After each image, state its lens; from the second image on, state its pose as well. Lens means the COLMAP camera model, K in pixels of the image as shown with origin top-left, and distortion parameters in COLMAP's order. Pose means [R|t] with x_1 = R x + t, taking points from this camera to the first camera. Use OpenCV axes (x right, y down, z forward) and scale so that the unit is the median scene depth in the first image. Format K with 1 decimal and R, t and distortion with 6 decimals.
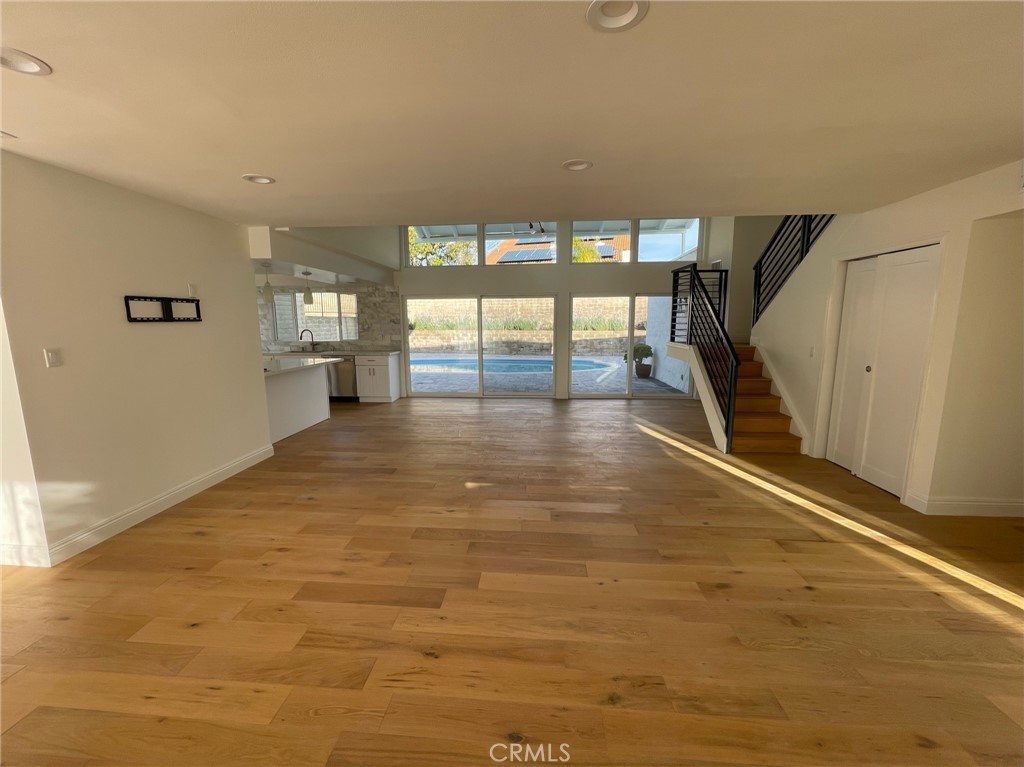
lens RADIAL K [[411.0, 0, 507.0], [0, 411.0, 385.8], [0, 0, 1]] dist [-0.008862, 0.000009]
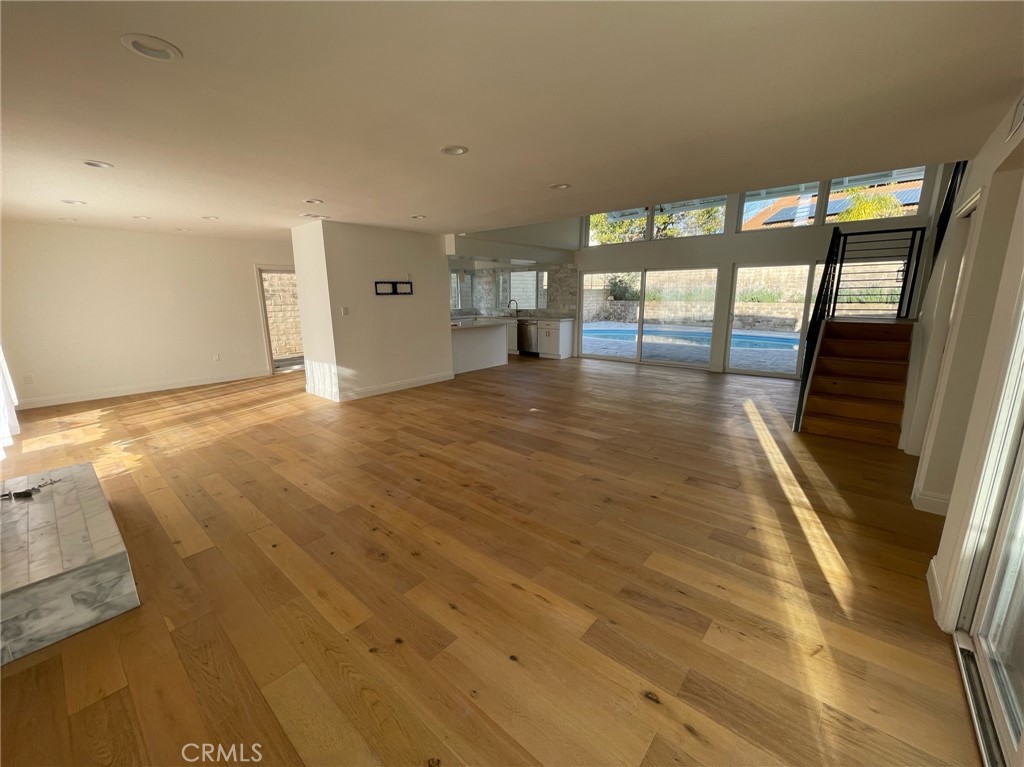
lens RADIAL K [[411.0, 0, 507.0], [0, 411.0, 385.8], [0, 0, 1]] dist [-0.008862, 0.000009]
pose [[0.805201, 0.126471, -0.579358, 0.602299], [-0.086938, 0.991613, 0.095637, 0.027965], [0.586594, -0.026639, 0.809443, -0.198102]]
